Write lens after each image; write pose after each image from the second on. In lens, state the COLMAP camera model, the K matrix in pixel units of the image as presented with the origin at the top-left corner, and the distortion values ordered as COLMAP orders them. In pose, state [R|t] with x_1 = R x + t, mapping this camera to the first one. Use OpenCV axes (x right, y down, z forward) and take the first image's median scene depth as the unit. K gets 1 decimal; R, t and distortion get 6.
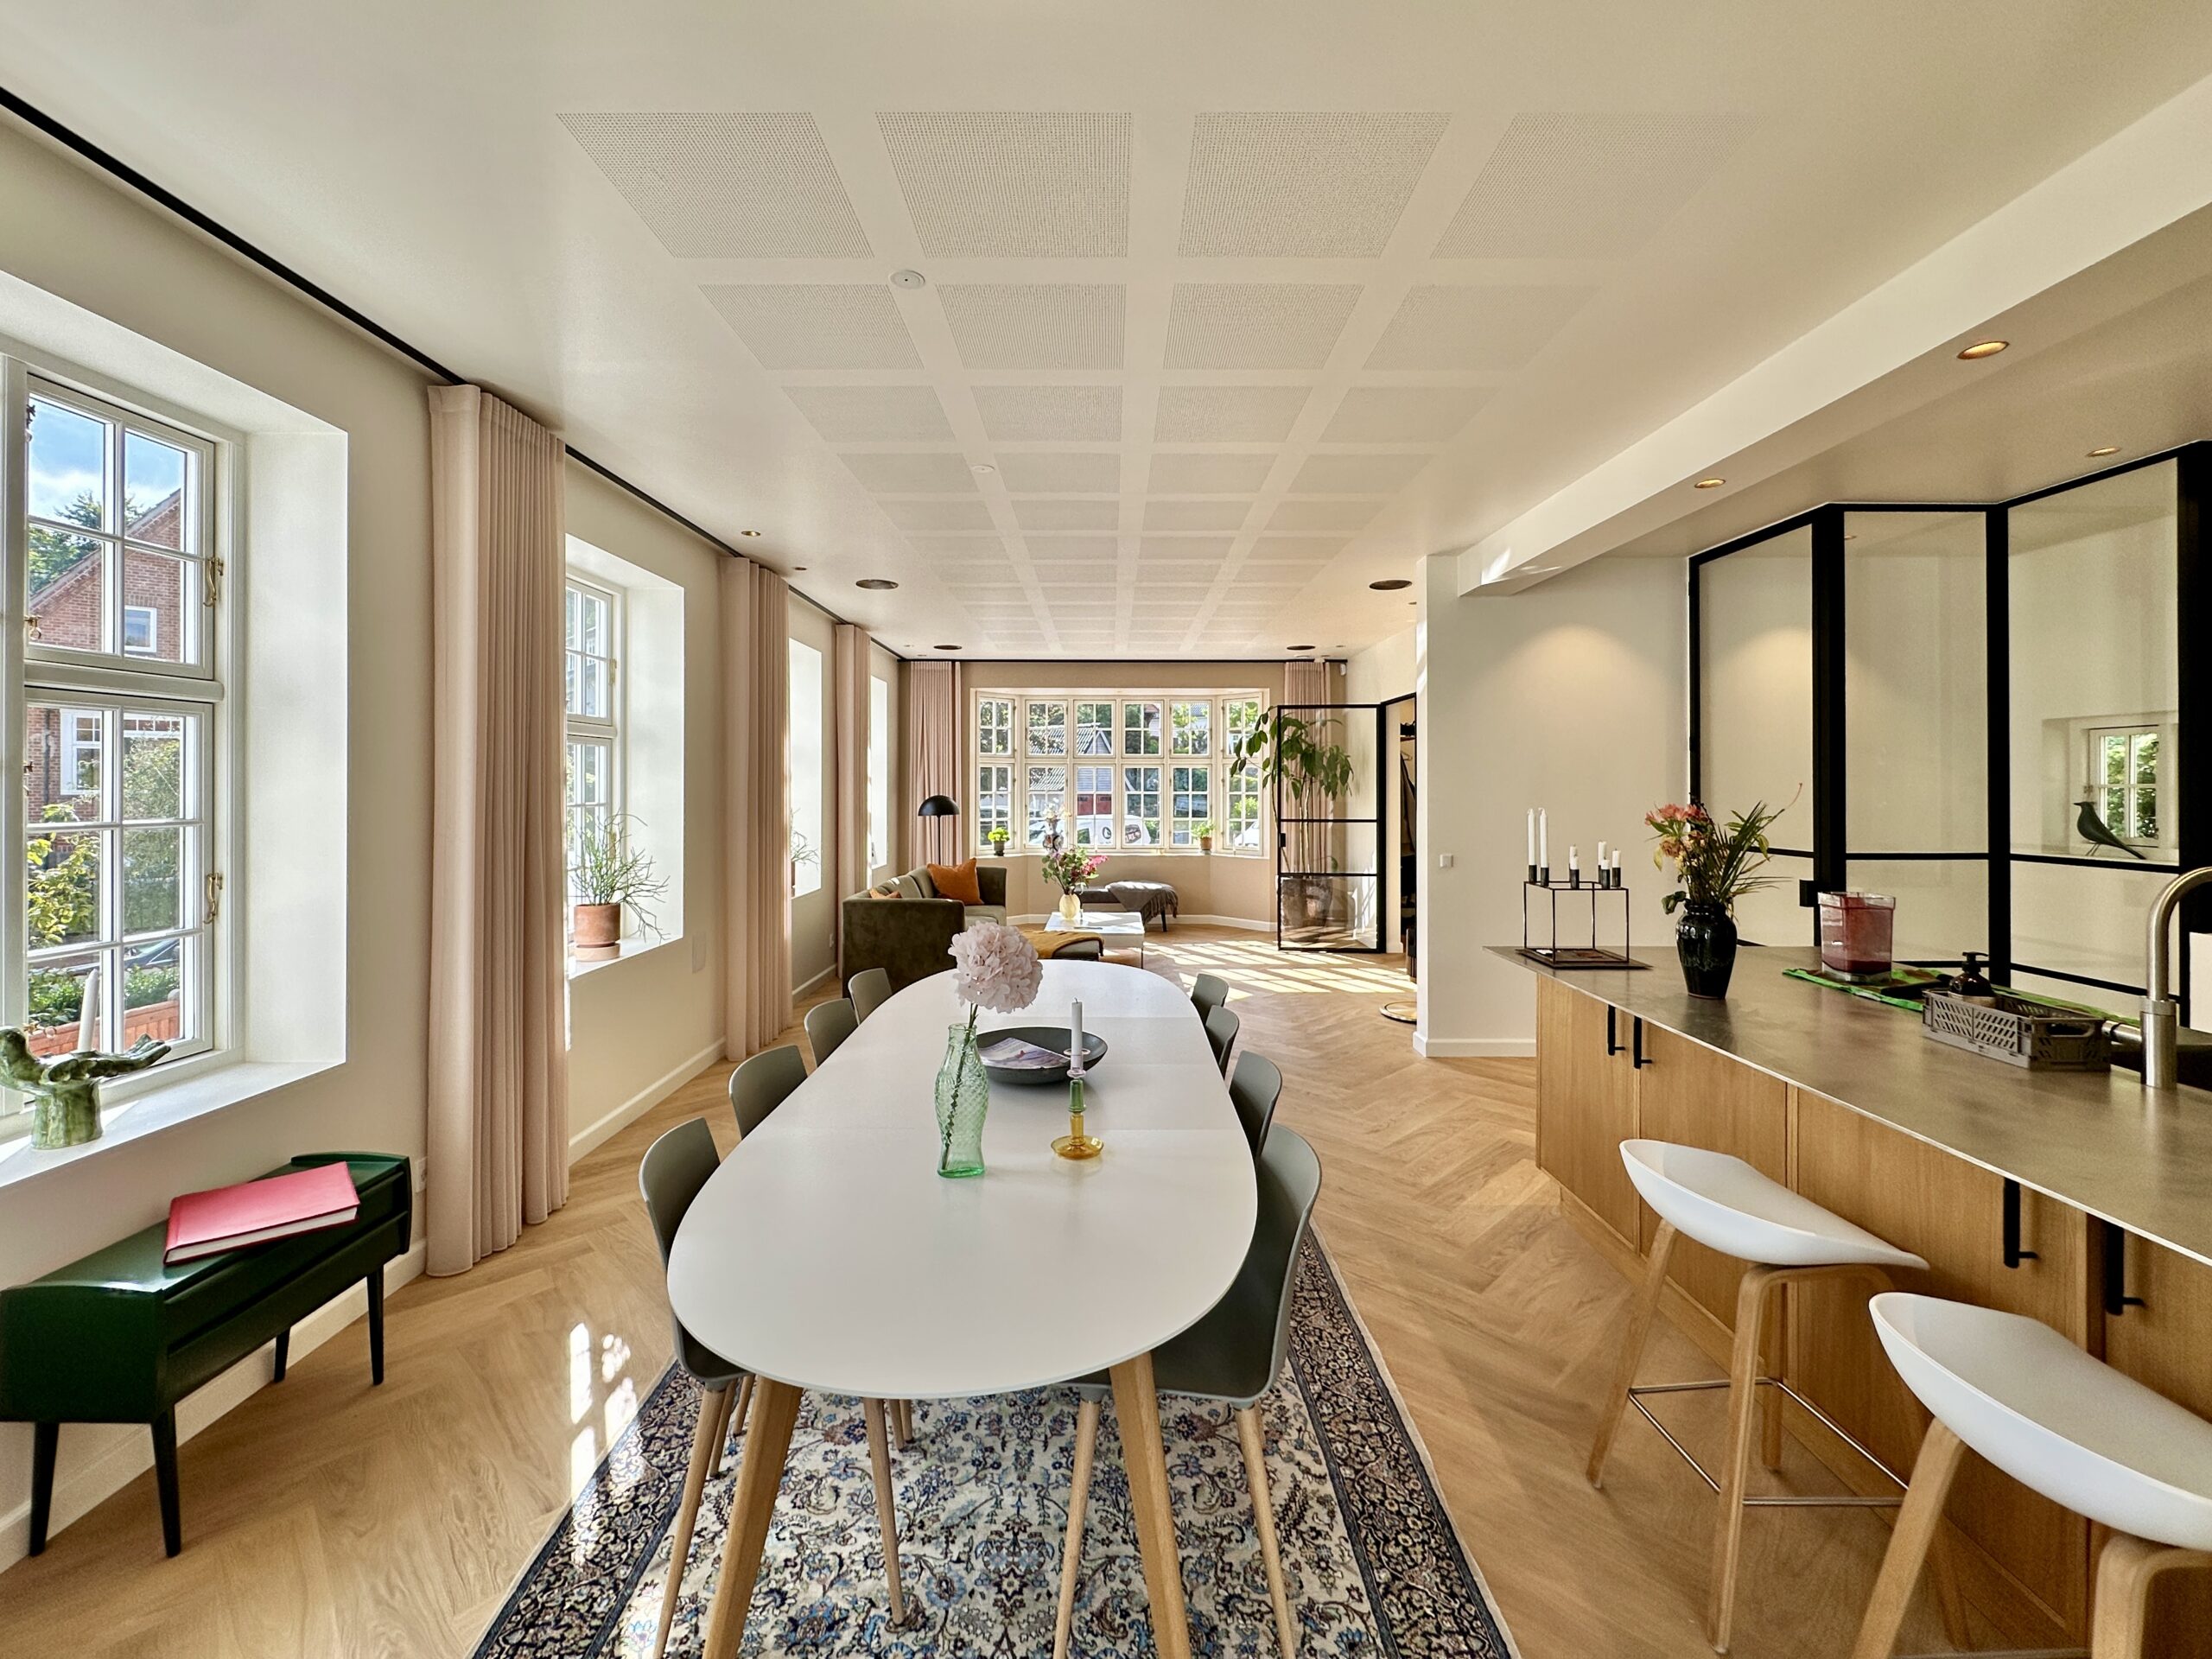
lens RADIAL K [[909.4, 0, 1134.7], [0, 909.4, 776.9], [0, 0, 1]] dist [-0.006176, 0.001589]
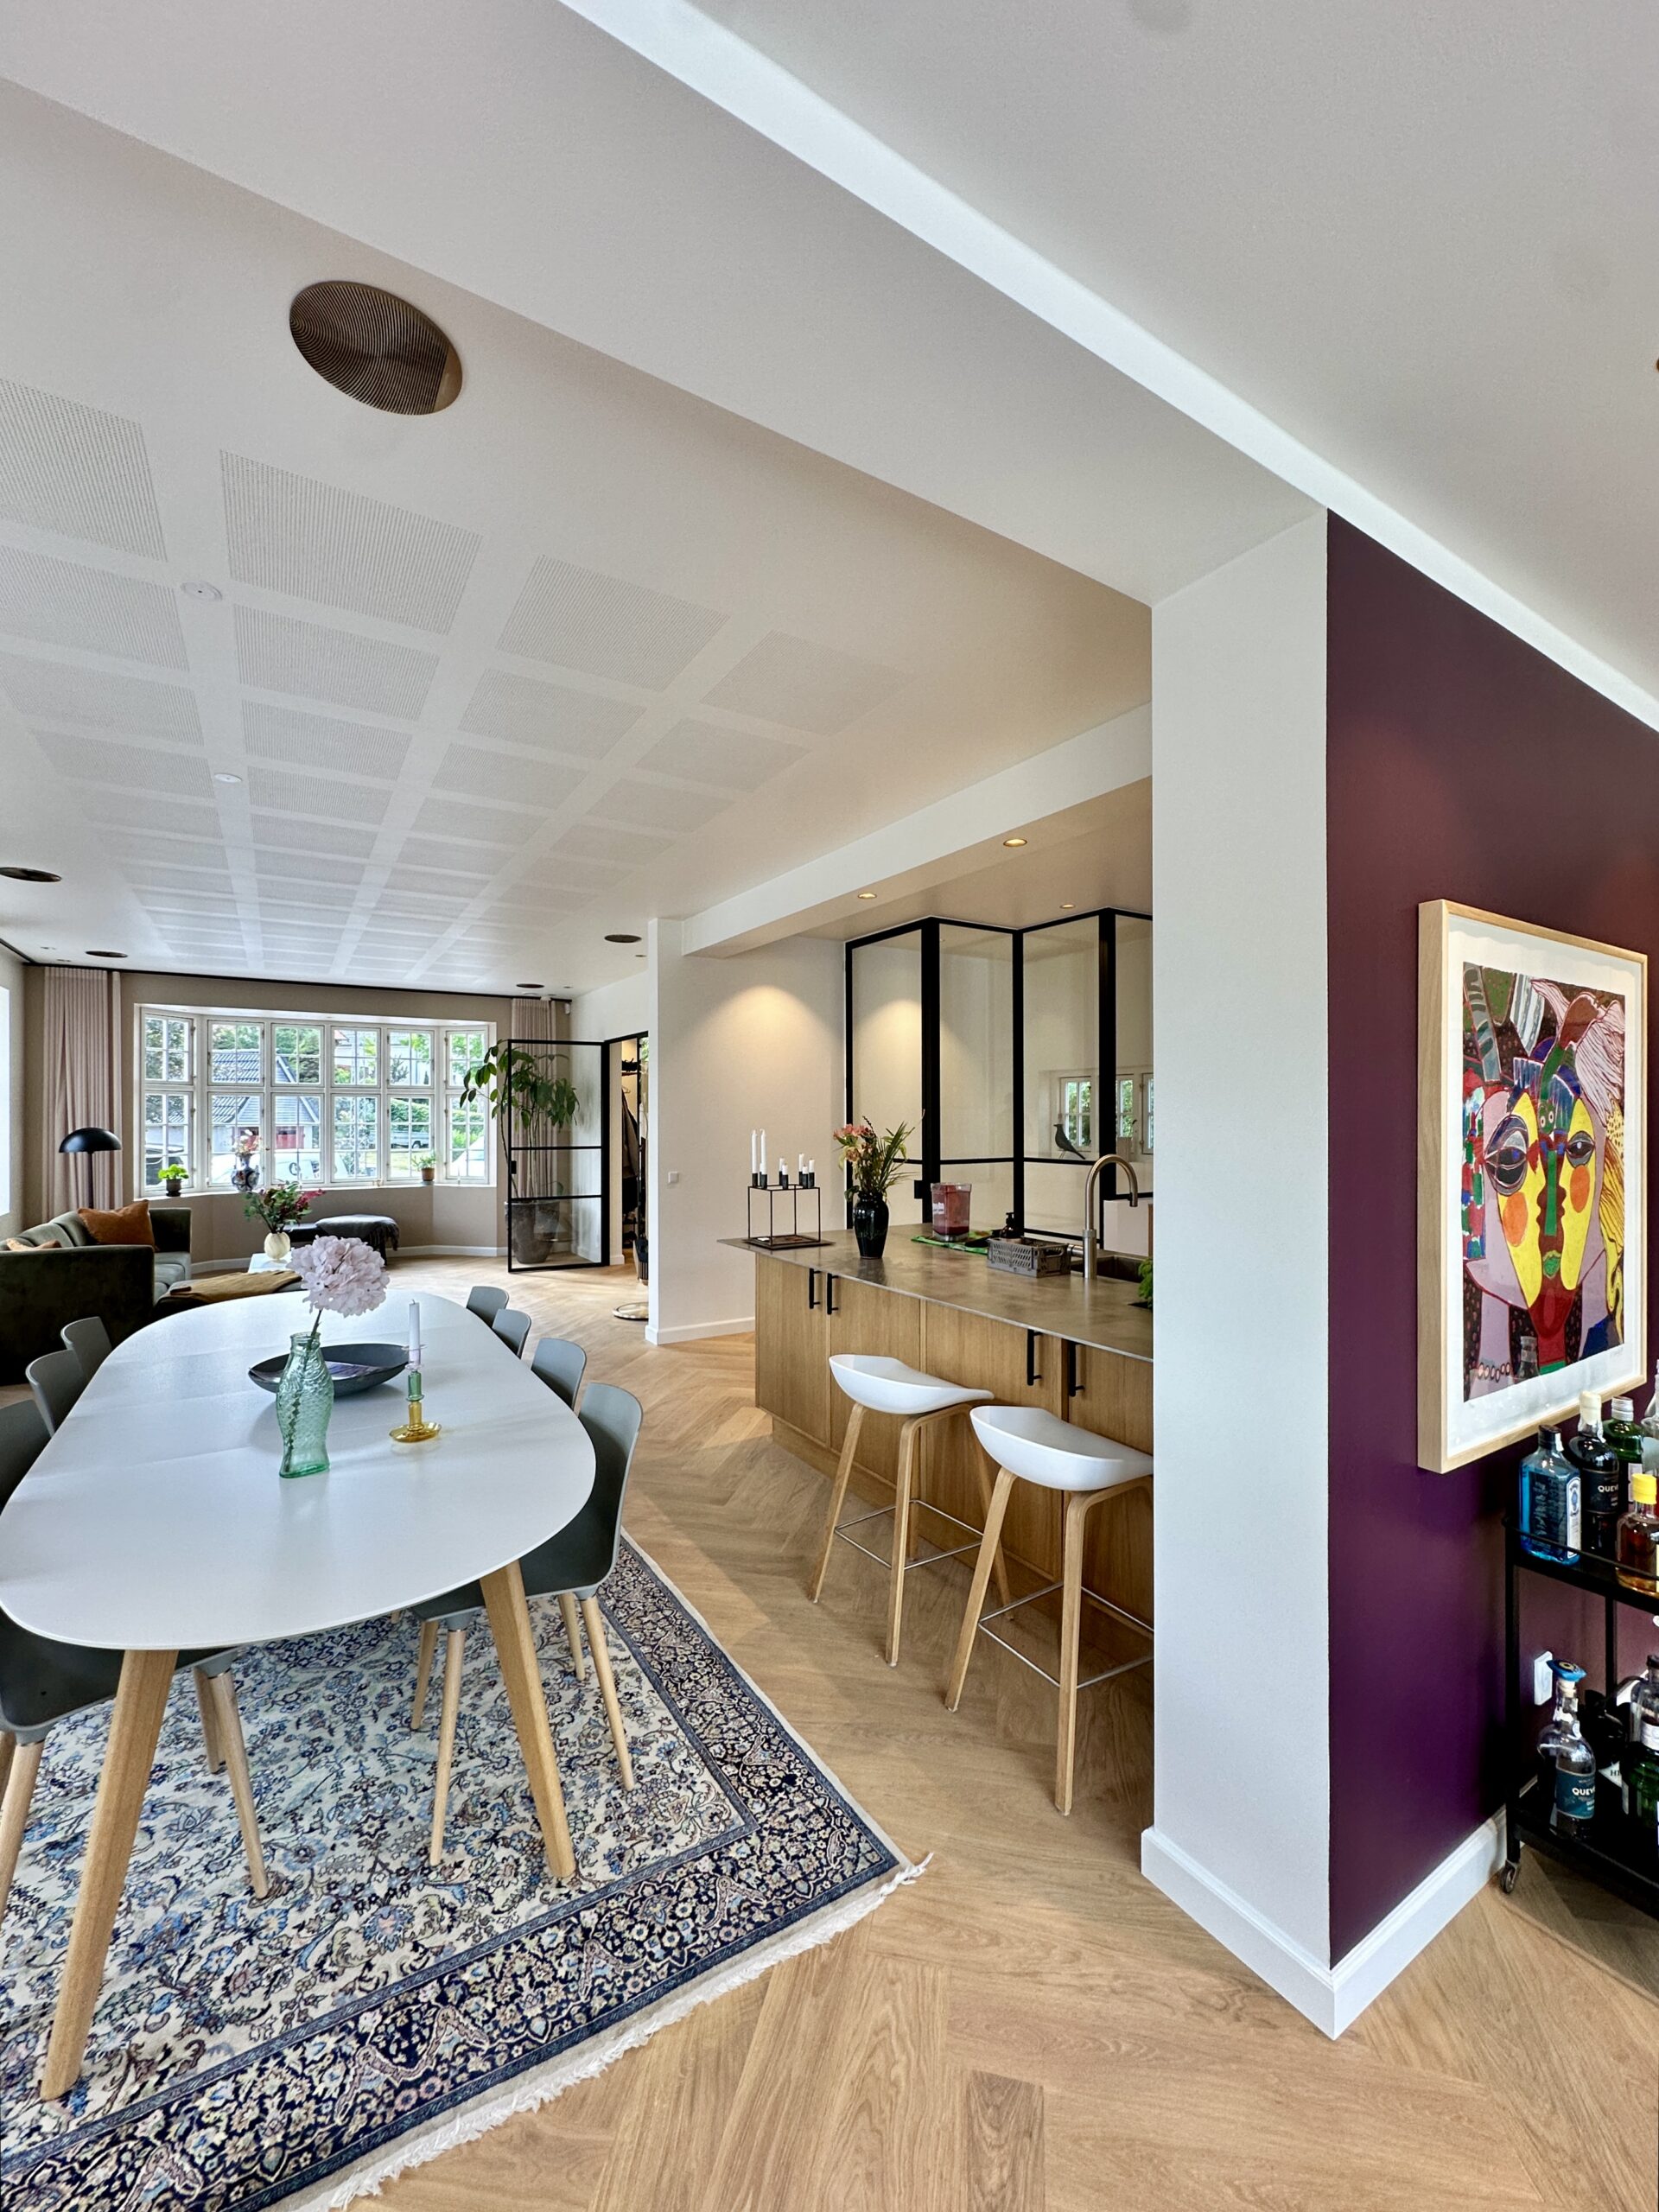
lens RADIAL K [[909.4, 0, 821.4], [0, 909.4, 1113.5], [0, 0, 1]] dist [-0.006176, 0.001589]
pose [[0.849128, 0.000572, 0.528187, -0.192364], [-0.001531, 0.999998, 0.001377, 0.011009], [-0.528185, -0.001978, 0.849127, -0.176218]]
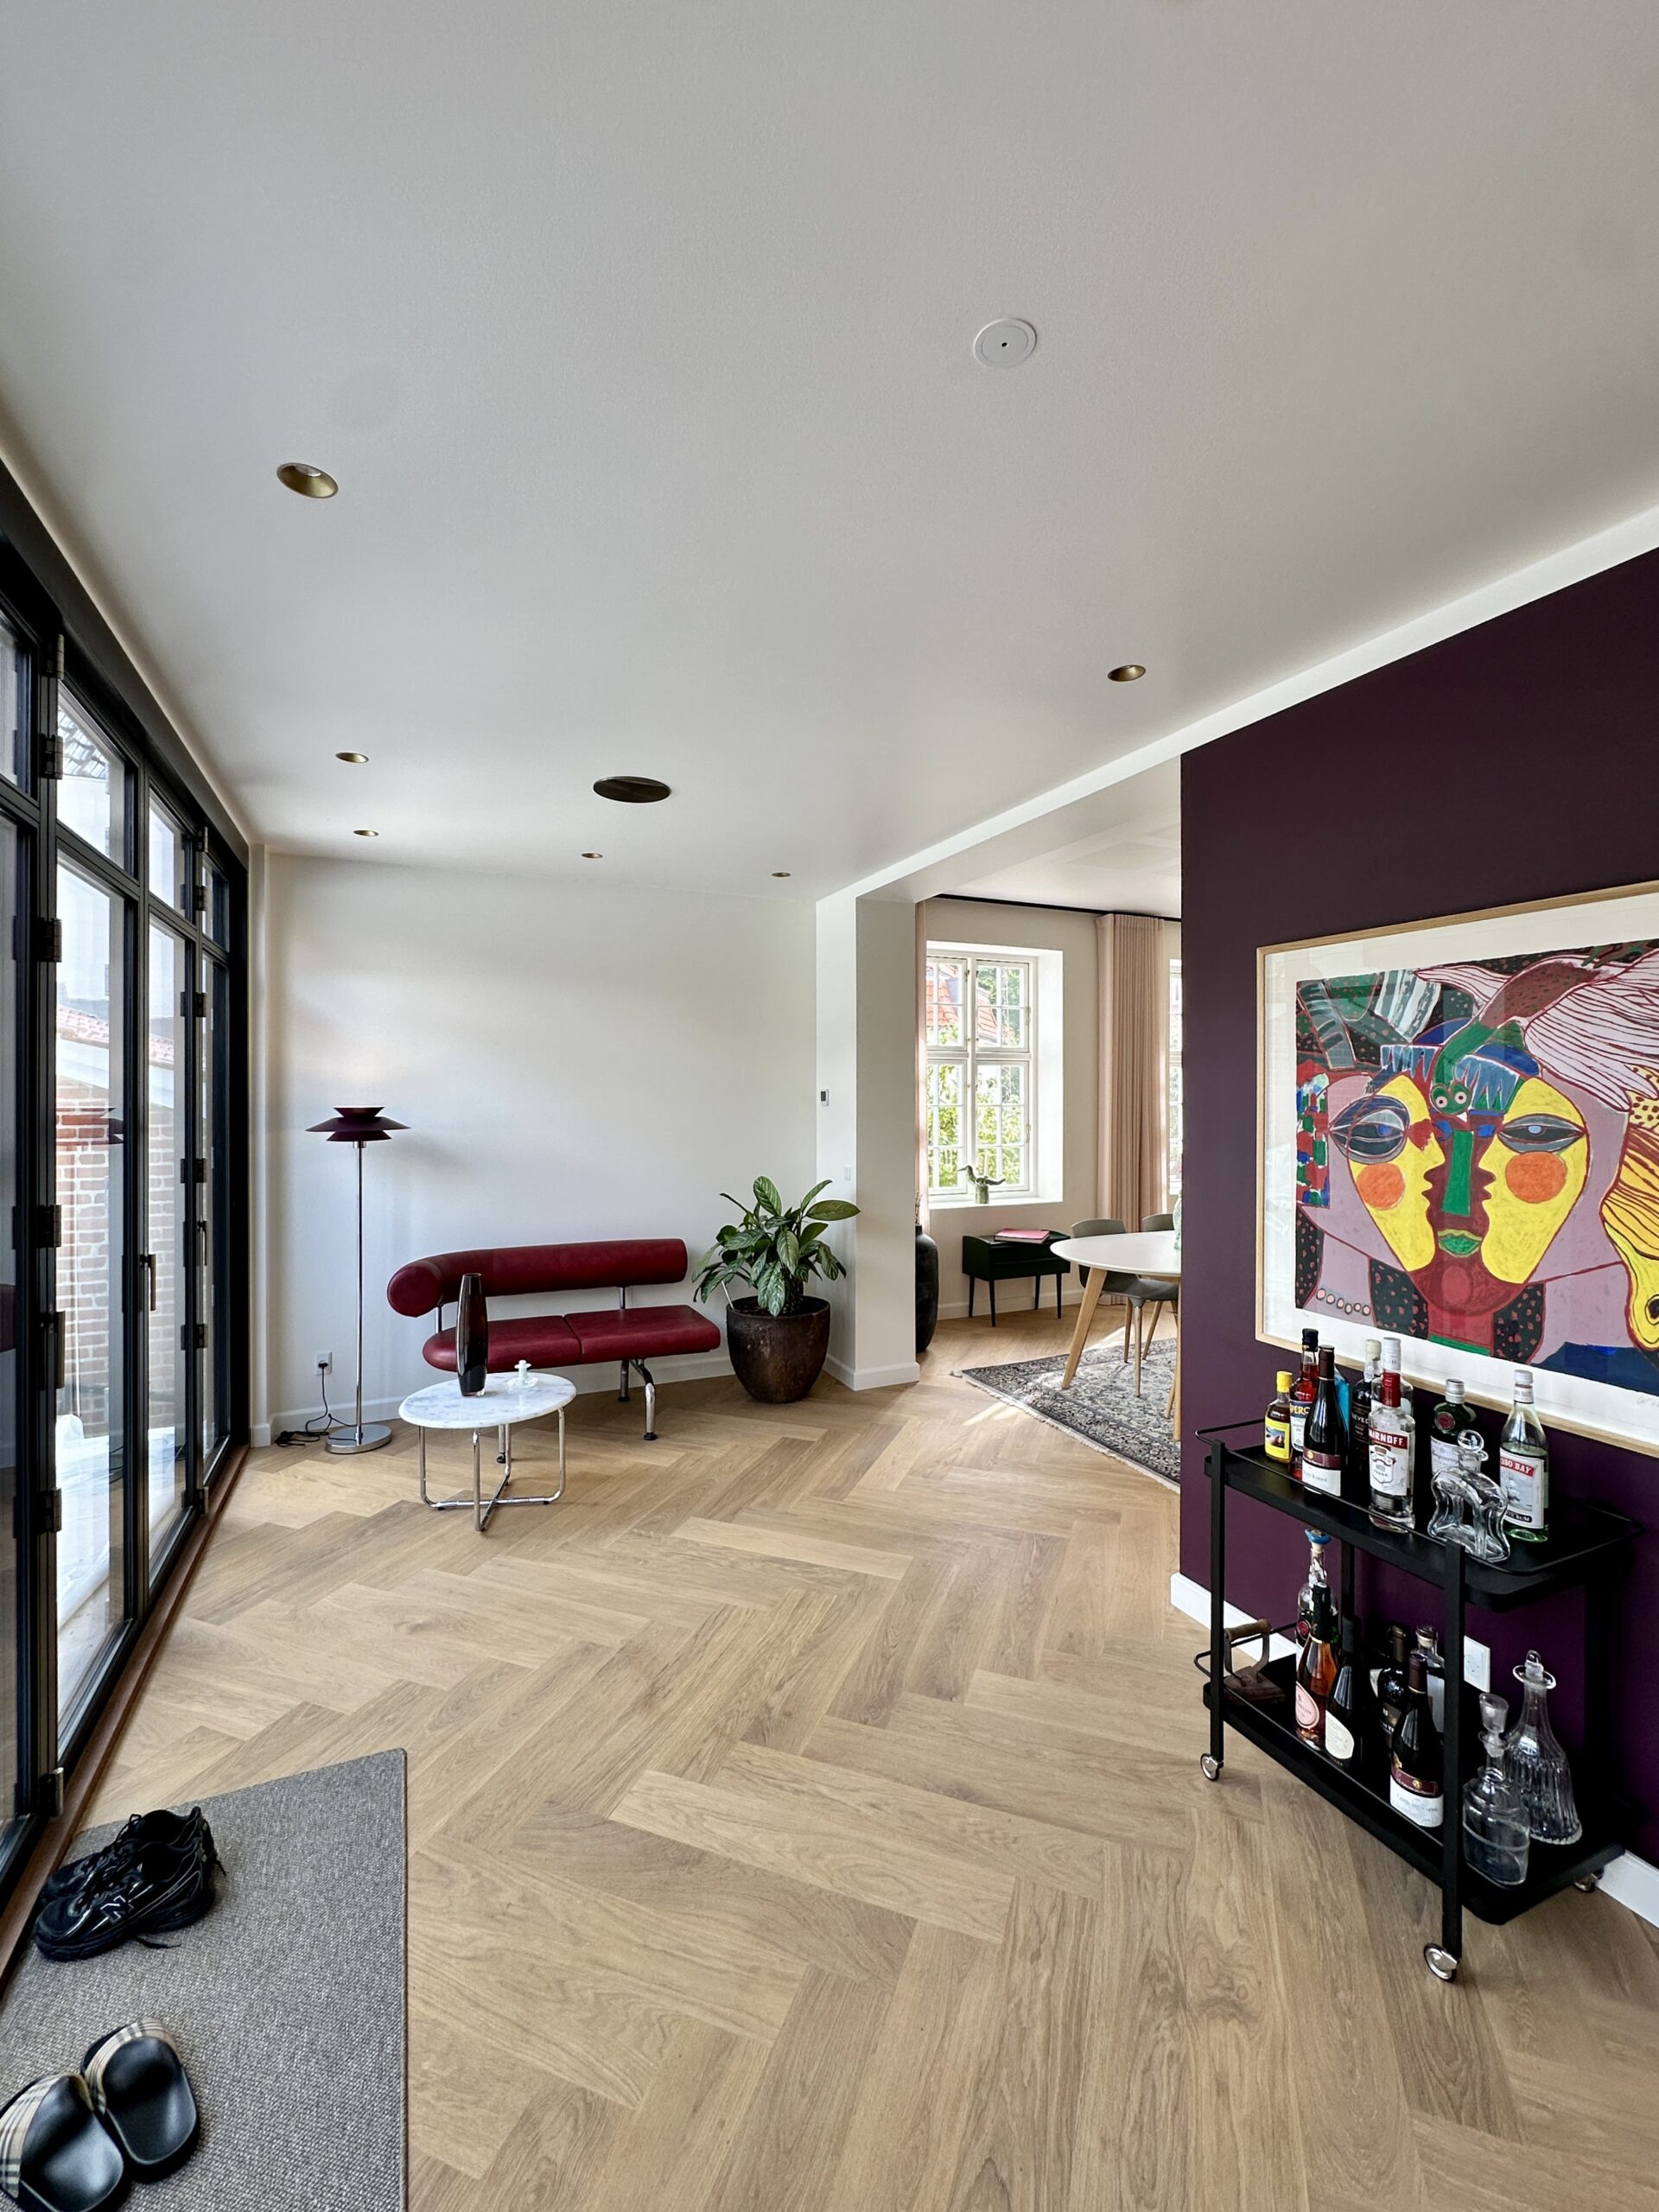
lens RADIAL K [[909.4, 0, 825.7], [0, 909.4, 1097.6], [0, 0, 1]] dist [-0.006176, 0.001589]
pose [[0.402462, 0.004729, -0.915424, 1.329577], [0.002463, 0.999977, 0.006249, 0.007670], [0.915433, -0.004769, 0.402442, -0.693718]]
